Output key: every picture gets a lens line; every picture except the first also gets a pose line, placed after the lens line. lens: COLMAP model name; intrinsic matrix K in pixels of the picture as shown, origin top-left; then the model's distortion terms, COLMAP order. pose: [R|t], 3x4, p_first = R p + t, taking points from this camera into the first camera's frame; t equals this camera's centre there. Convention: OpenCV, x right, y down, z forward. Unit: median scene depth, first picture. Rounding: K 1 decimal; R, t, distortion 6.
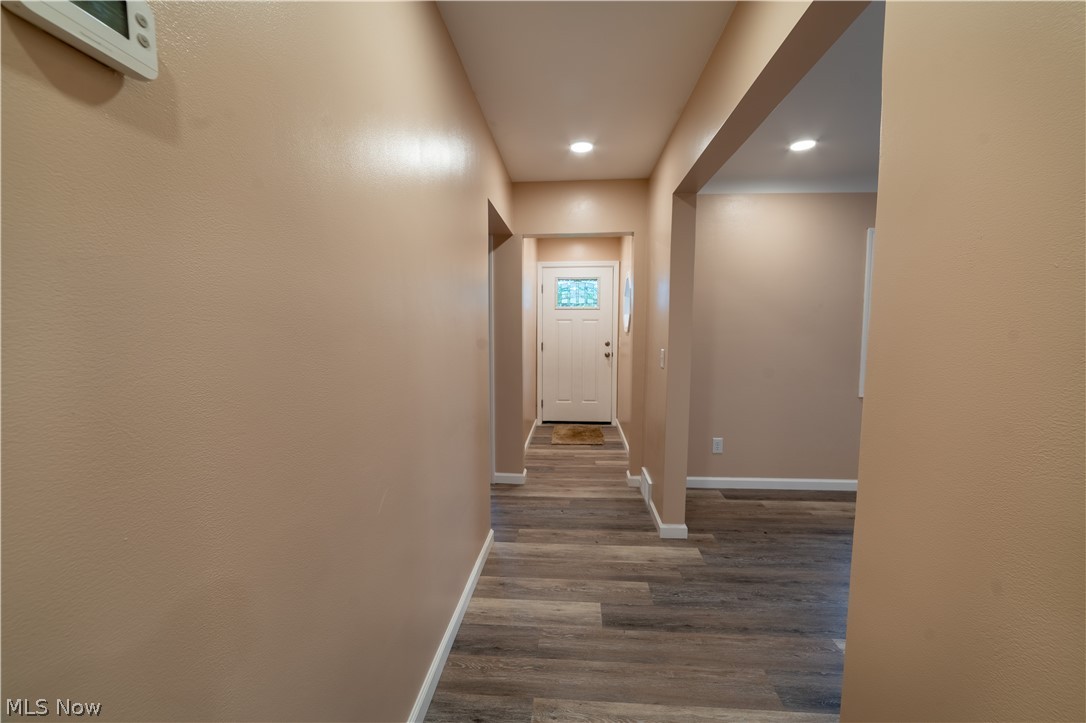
lens RADIAL K [[421.0, 0, 546.8], [0, 421.0, 362.5], [0, 0, 1]] dist [-0.017960, 0.010622]
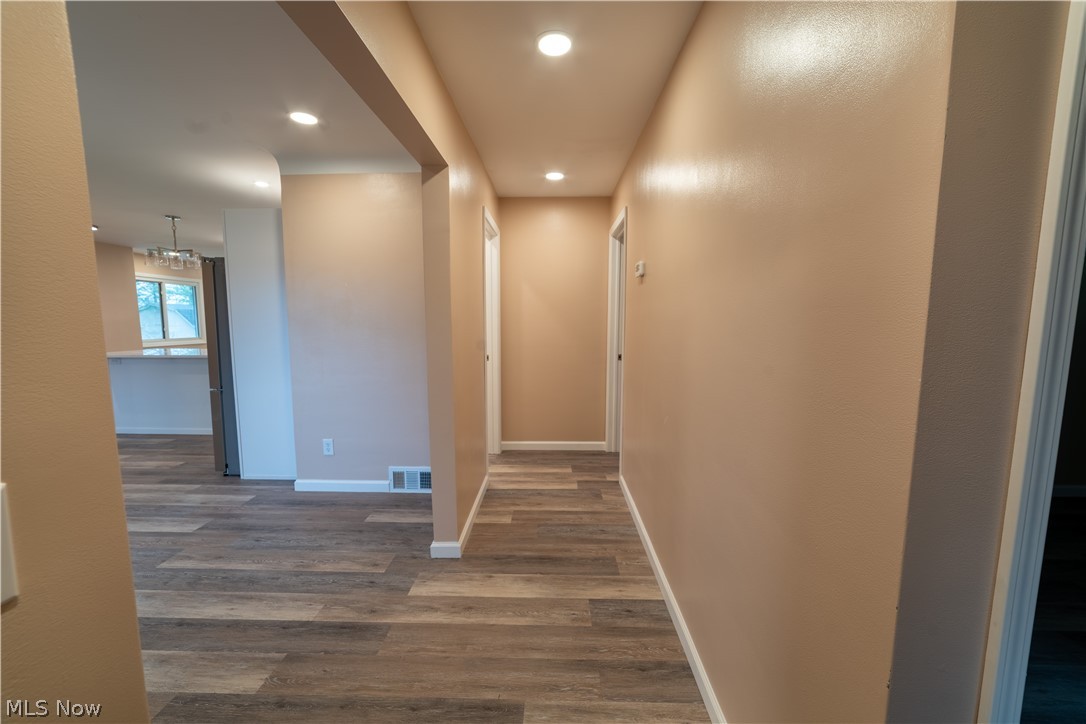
lens RADIAL K [[406.3, 0, 543.0], [0, 406.3, 362.0], [0, 0, 1]] dist [0.001980, 0.000157]
pose [[-0.999228, 0.003873, -0.039095, 0.133439], [-0.003857, 0.980648, 0.195739, -0.162621], [0.039097, 0.195739, -0.979876, 1.730912]]
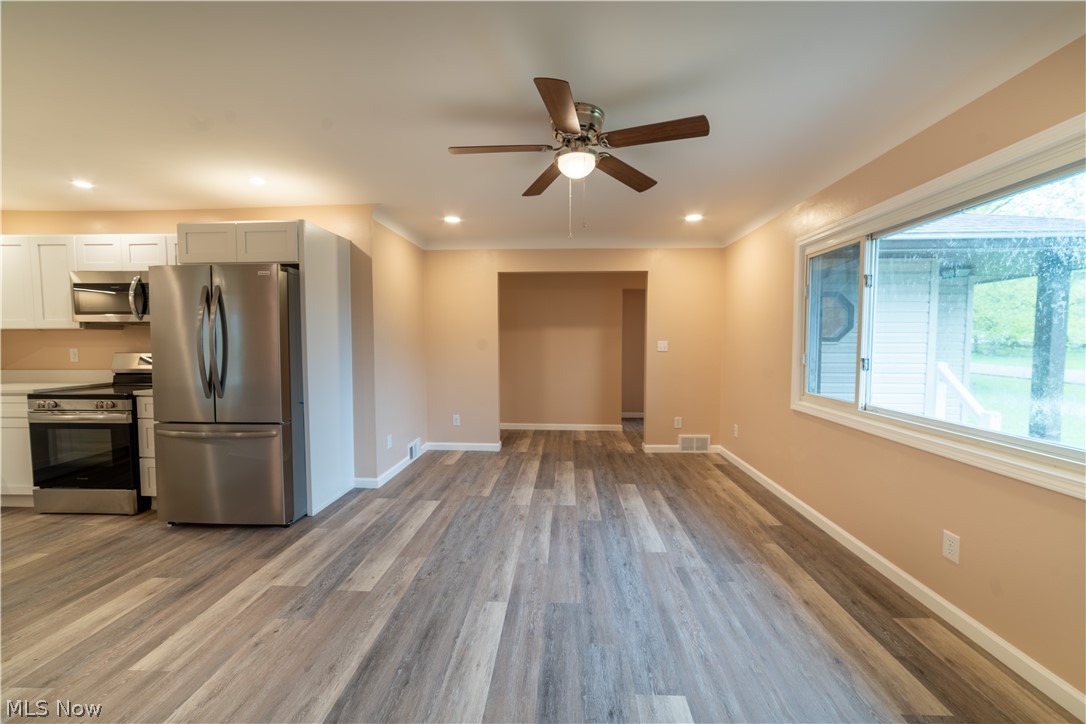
lens RADIAL K [[419.6, 0, 547.1], [0, 419.6, 361.7], [0, 0, 1]] dist [-0.022788, 0.010212]
pose [[0.014175, 0.050160, -0.998641, 3.211209], [-0.088496, 0.994885, 0.048715, -0.037644], [0.995976, 0.087685, 0.018542, 0.759814]]
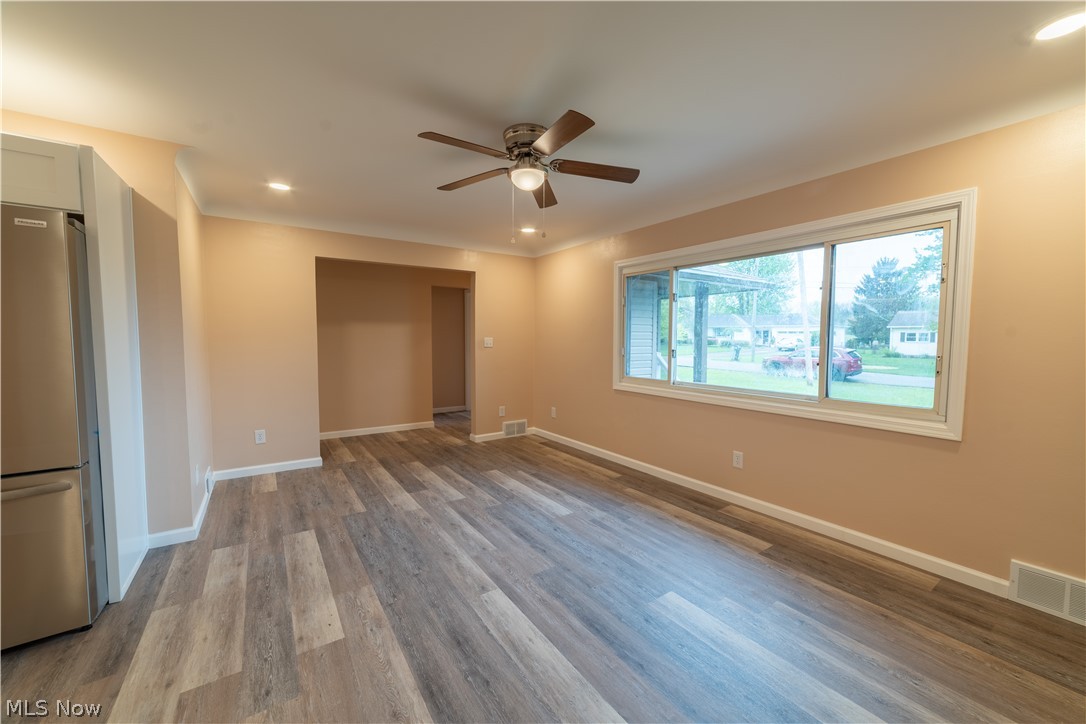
lens RADIAL K [[421.0, 0, 546.8], [0, 421.0, 363.0], [0, 0, 1]] dist [-0.017960, 0.010622]
pose [[0.612399, 0.049804, -0.788979, 3.099767], [-0.073283, 0.997293, 0.006072, 0.023639], [0.787145, 0.054101, 0.614390, 0.057756]]
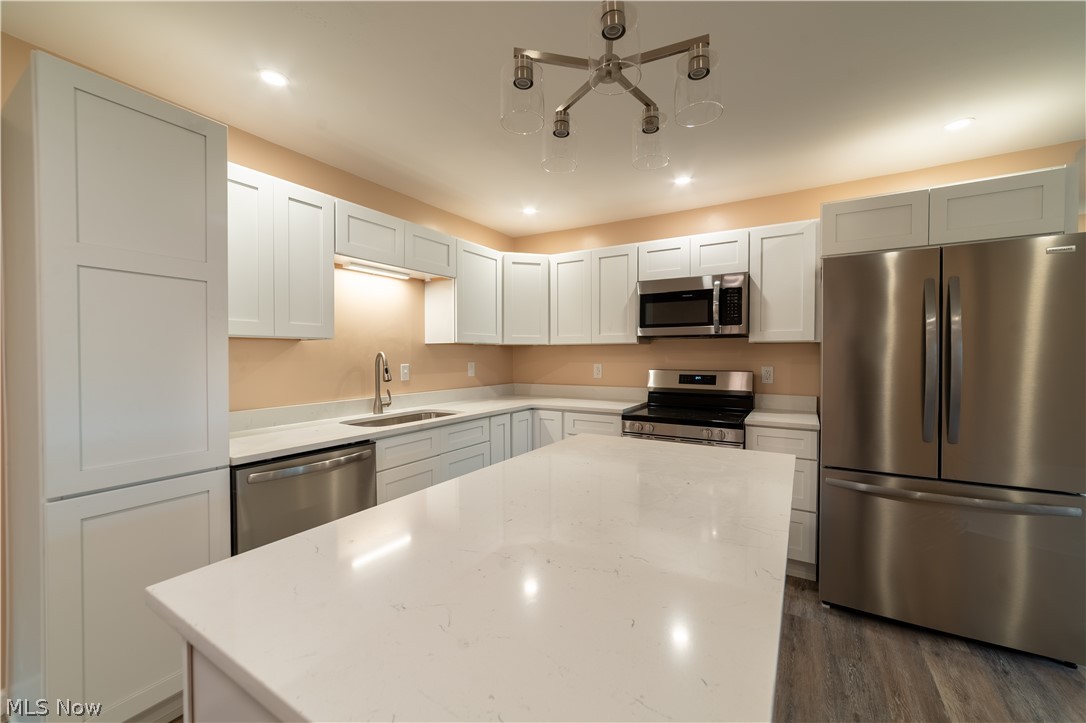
lens RADIAL K [[427.6, 0, 550.1], [0, 427.6, 361.3], [0, 0, 1]] dist [-0.018128, 0.006887]
pose [[-0.453998, 0.018390, -0.890813, 3.046152], [-0.077295, 0.995205, 0.059938, 0.092043], [0.887644, 0.096067, -0.450399, -0.880079]]
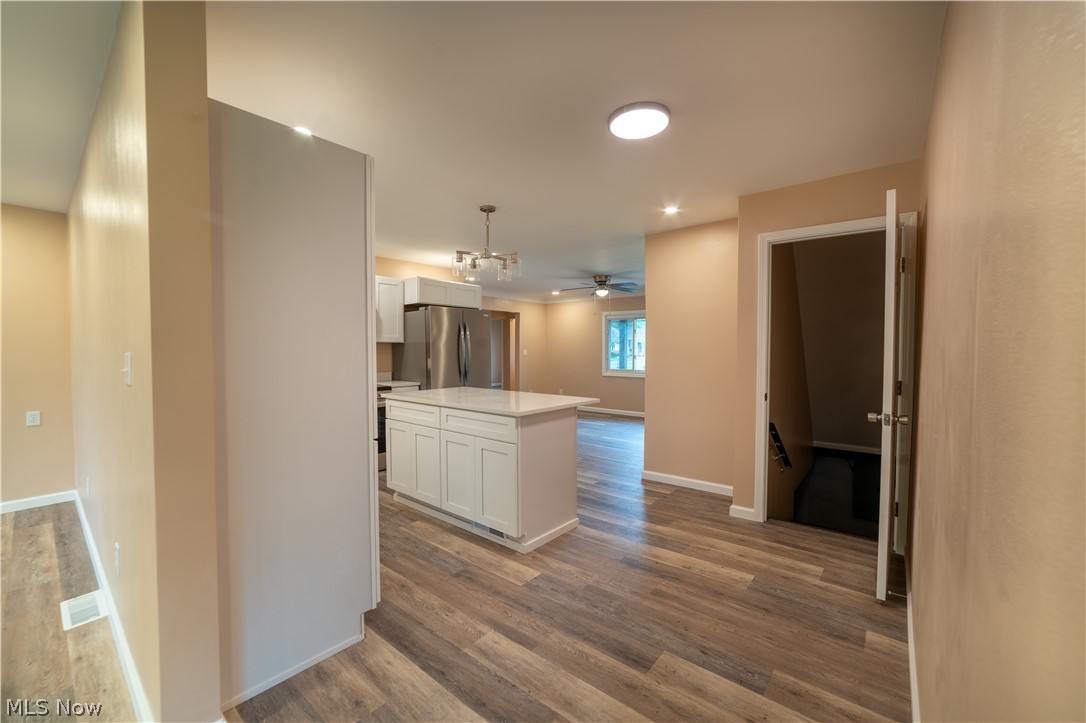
lens RADIAL K [[427.6, 0, 550.1], [0, 427.6, 361.3], [0, 0, 1]] dist [-0.018128, 0.006887]
pose [[0.813528, 0.020380, -0.581168, 3.818269], [-0.054843, 0.997620, -0.041786, 0.236549], [0.578933, 0.065867, 0.812710, -2.549208]]
